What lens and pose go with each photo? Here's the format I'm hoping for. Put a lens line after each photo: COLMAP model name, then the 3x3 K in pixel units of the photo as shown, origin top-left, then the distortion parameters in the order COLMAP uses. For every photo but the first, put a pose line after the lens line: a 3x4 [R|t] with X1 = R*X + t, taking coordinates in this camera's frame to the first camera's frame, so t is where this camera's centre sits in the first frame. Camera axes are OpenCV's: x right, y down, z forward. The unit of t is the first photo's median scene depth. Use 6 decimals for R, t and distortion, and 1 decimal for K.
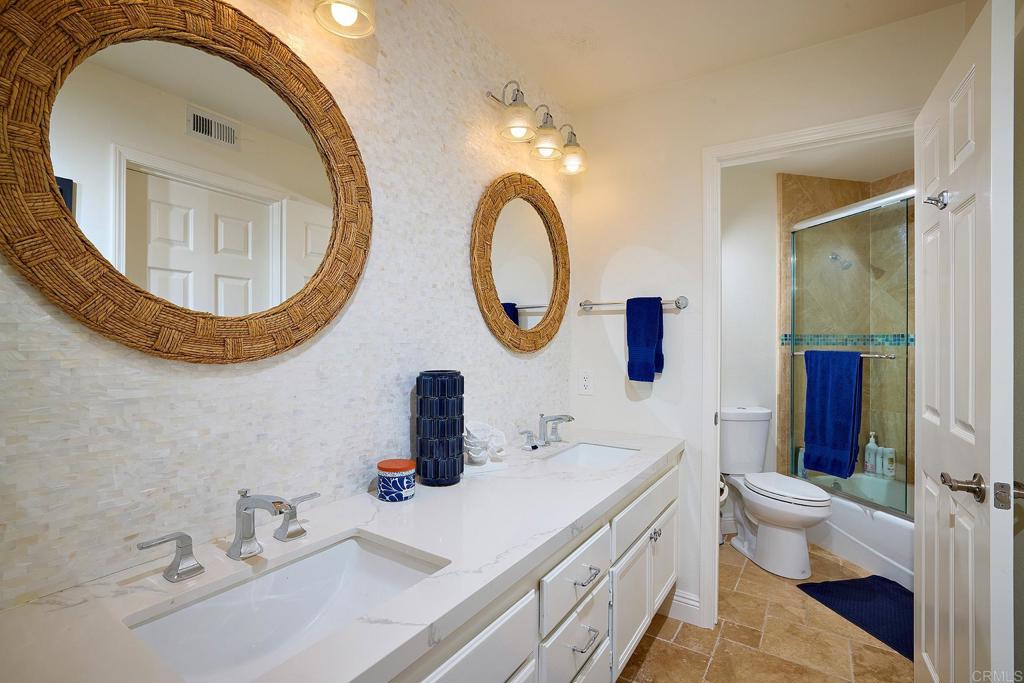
lens RADIAL K [[468.2, 0, 512.0], [0, 468.2, 341.5], [0, 0, 1]] dist [0.000069, -0.000001]
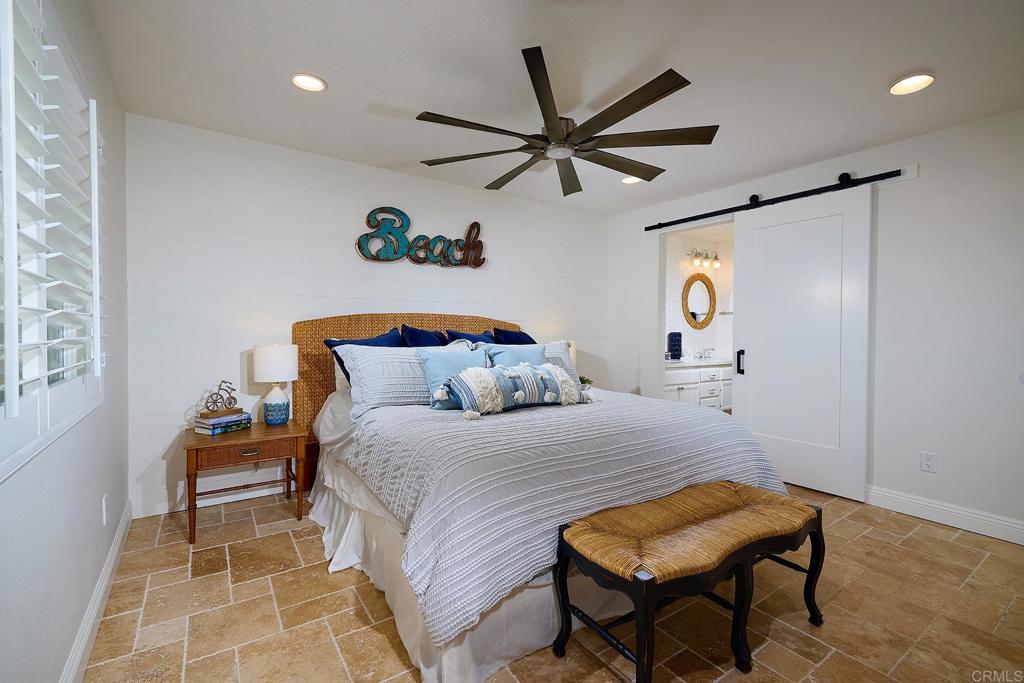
lens RADIAL K [[437.6, 0, 511.6], [0, 437.6, 338.3], [0, 0, 1]] dist [-0.001816, -0.000052]
pose [[0.928797, 0.008842, -0.370485, -0.049522], [-0.002905, 0.999858, 0.016579, 0.041259], [0.370579, -0.014322, 0.928691, -2.227773]]
